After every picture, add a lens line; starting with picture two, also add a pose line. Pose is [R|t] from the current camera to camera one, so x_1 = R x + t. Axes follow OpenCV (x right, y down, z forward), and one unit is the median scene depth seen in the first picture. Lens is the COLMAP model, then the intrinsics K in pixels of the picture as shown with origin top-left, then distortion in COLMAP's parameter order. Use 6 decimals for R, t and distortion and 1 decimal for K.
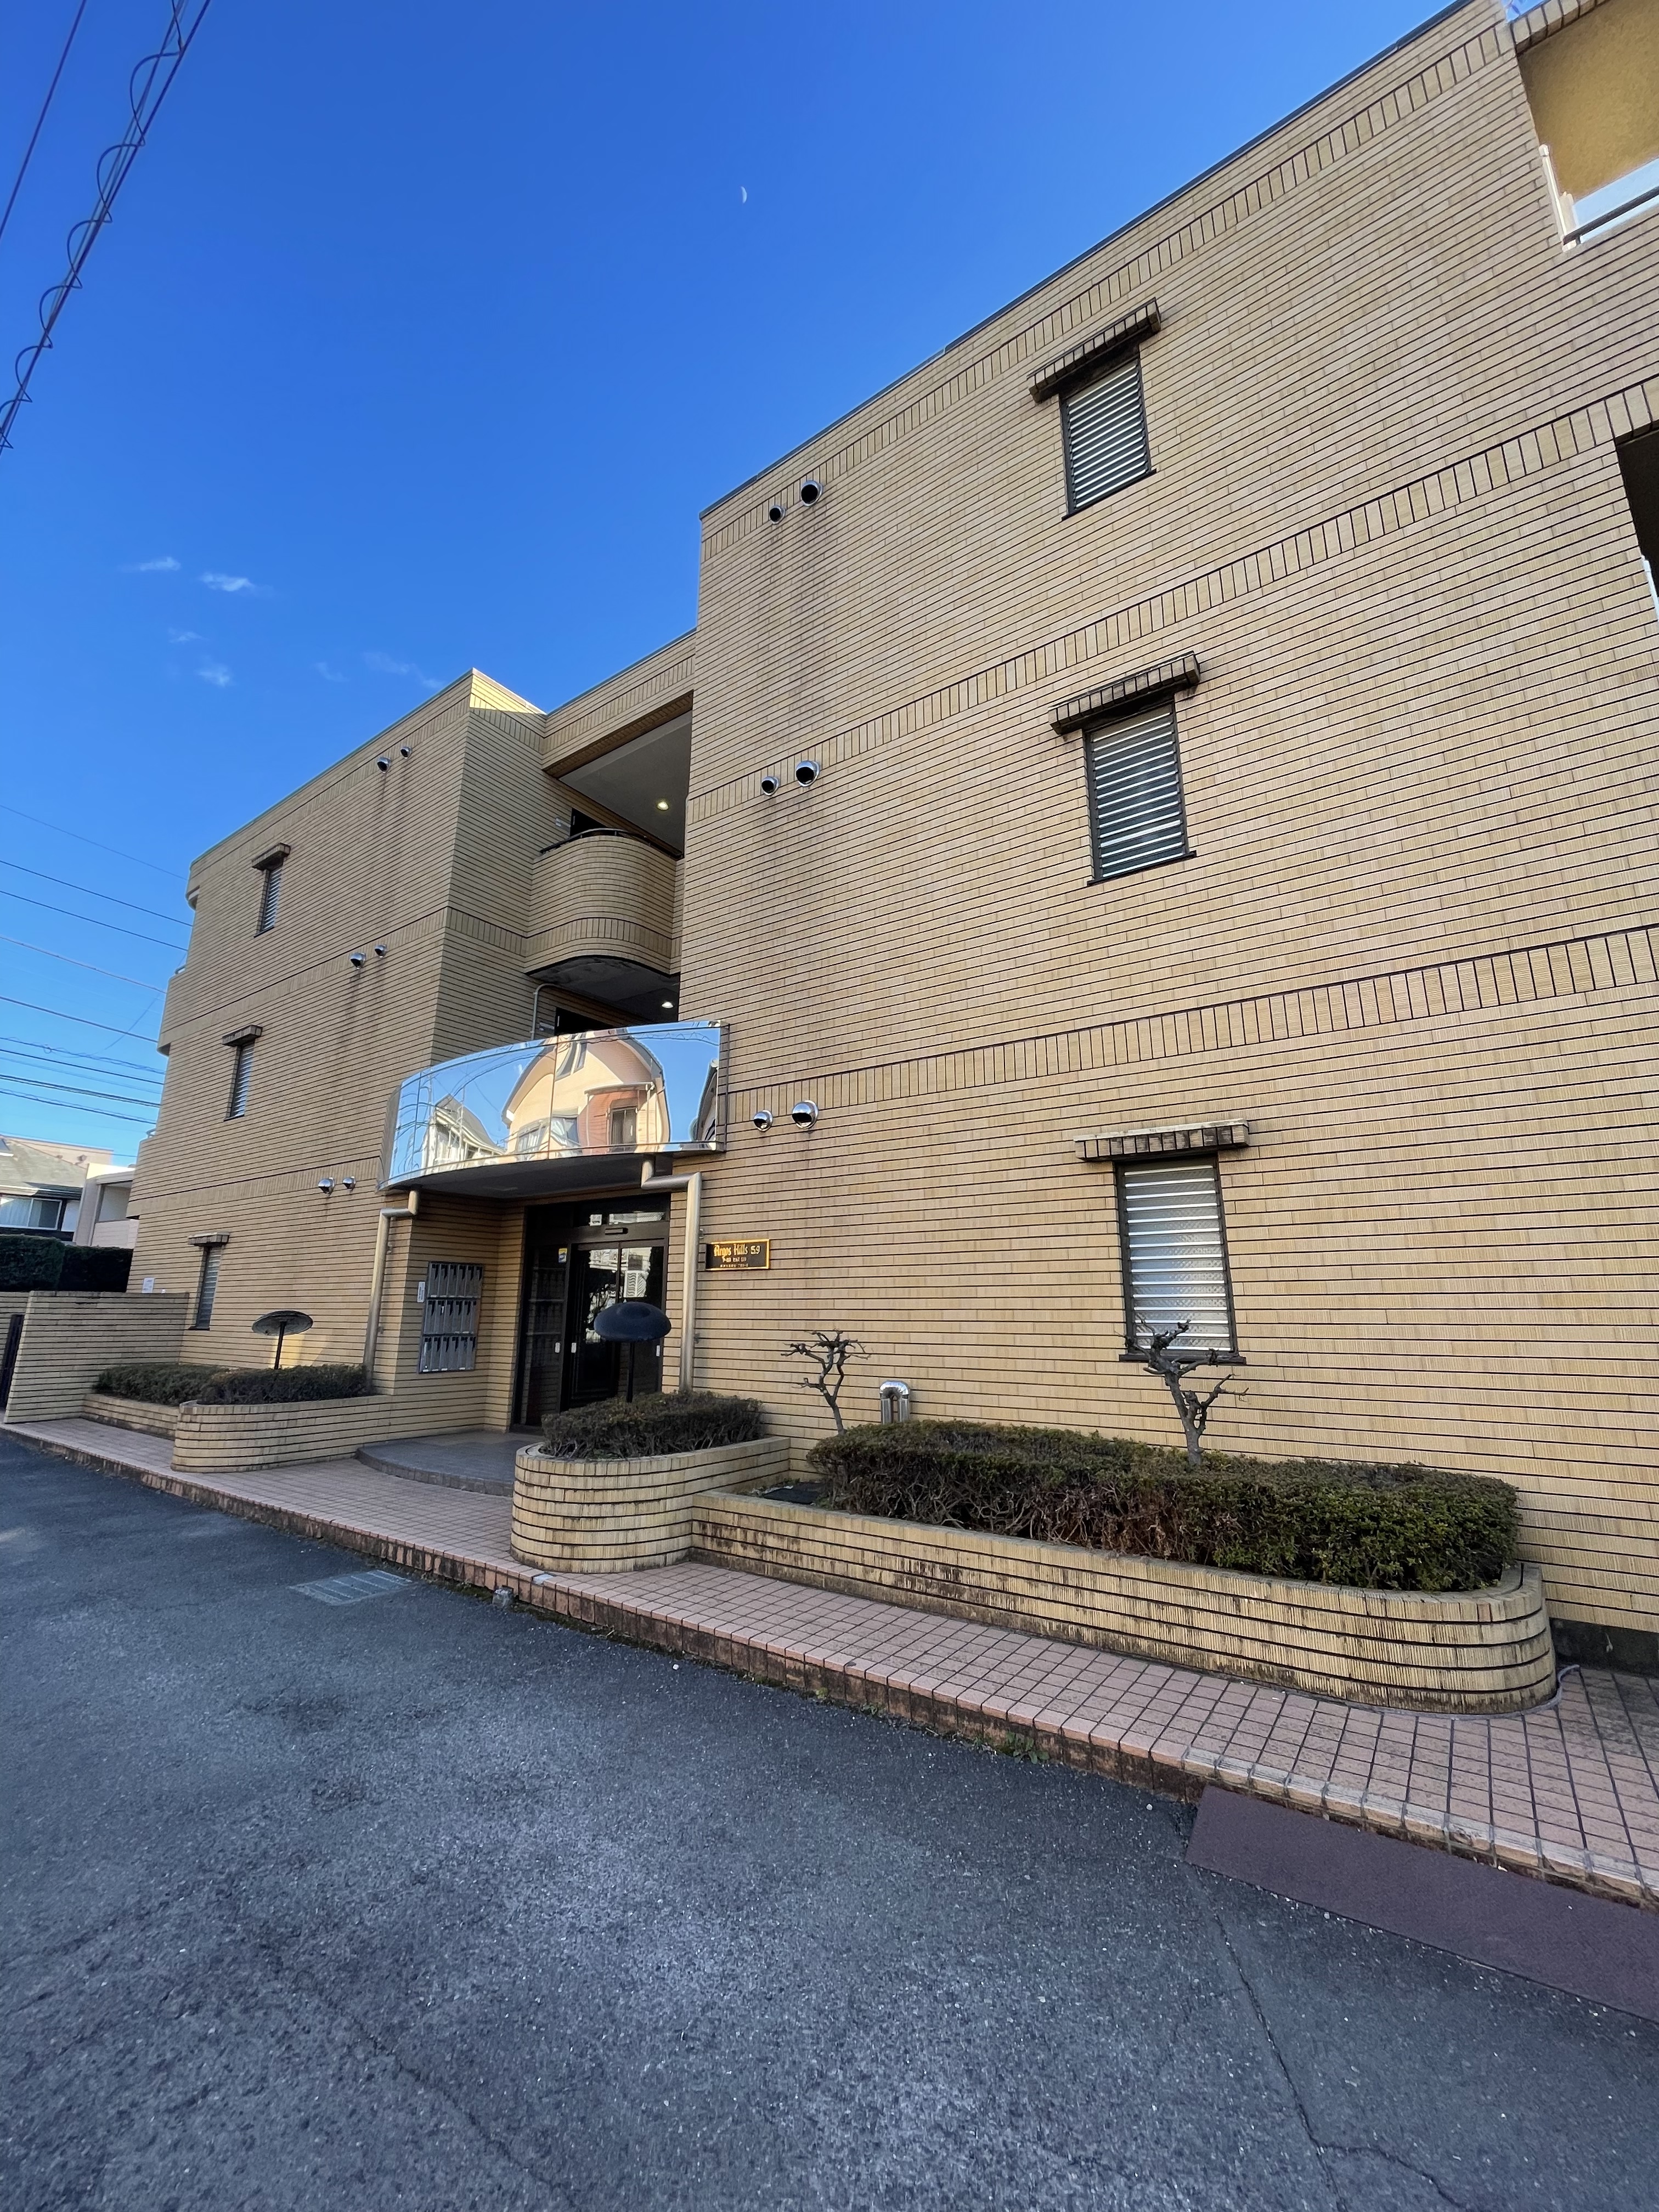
lens RADIAL K [[883.2, 0, 833.6], [0, 883.2, 1110.3], [0, 0, 1]] dist [-0.005333, 0.000313]
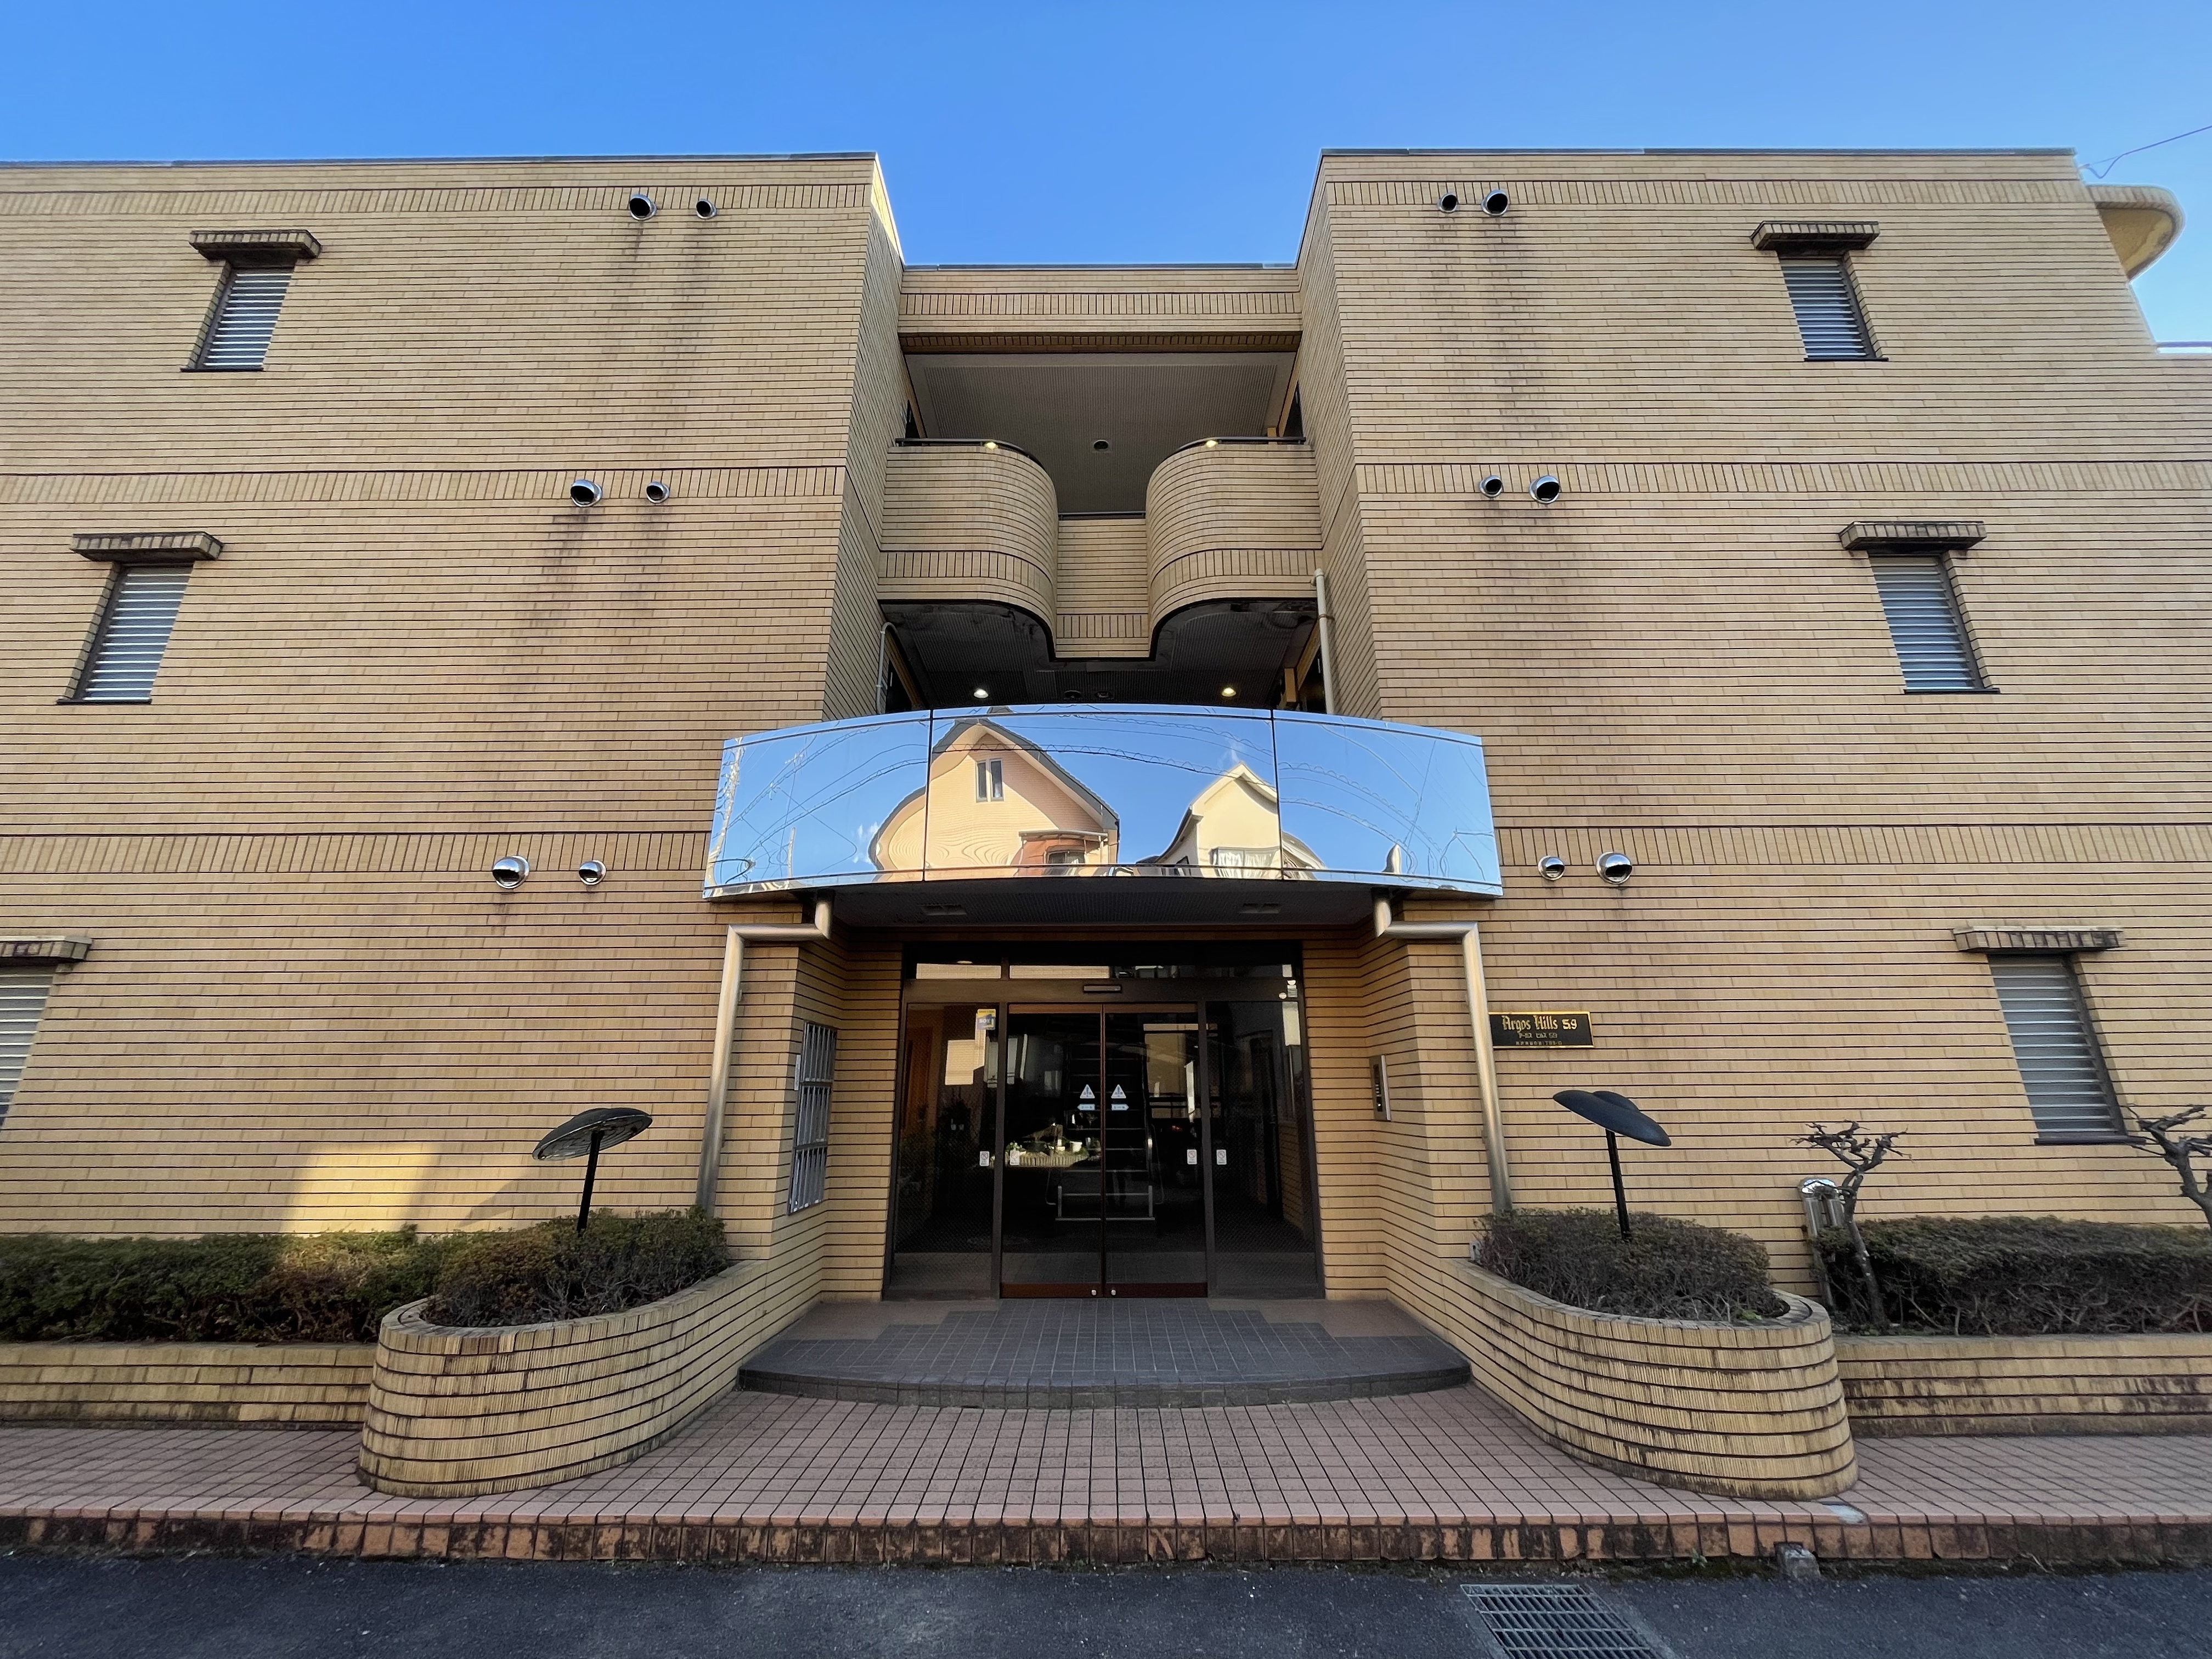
lens RADIAL K [[883.2, 0, 1110.3], [0, 883.2, 831.9], [0, 0, 1]] dist [-0.005333, 0.000313]
pose [[0.822678, 0.156304, 0.546598, -1.046574], [-0.119759, 0.987534, -0.102146, 0.134139], [-0.555750, 0.018574, 0.831142, 0.637890]]
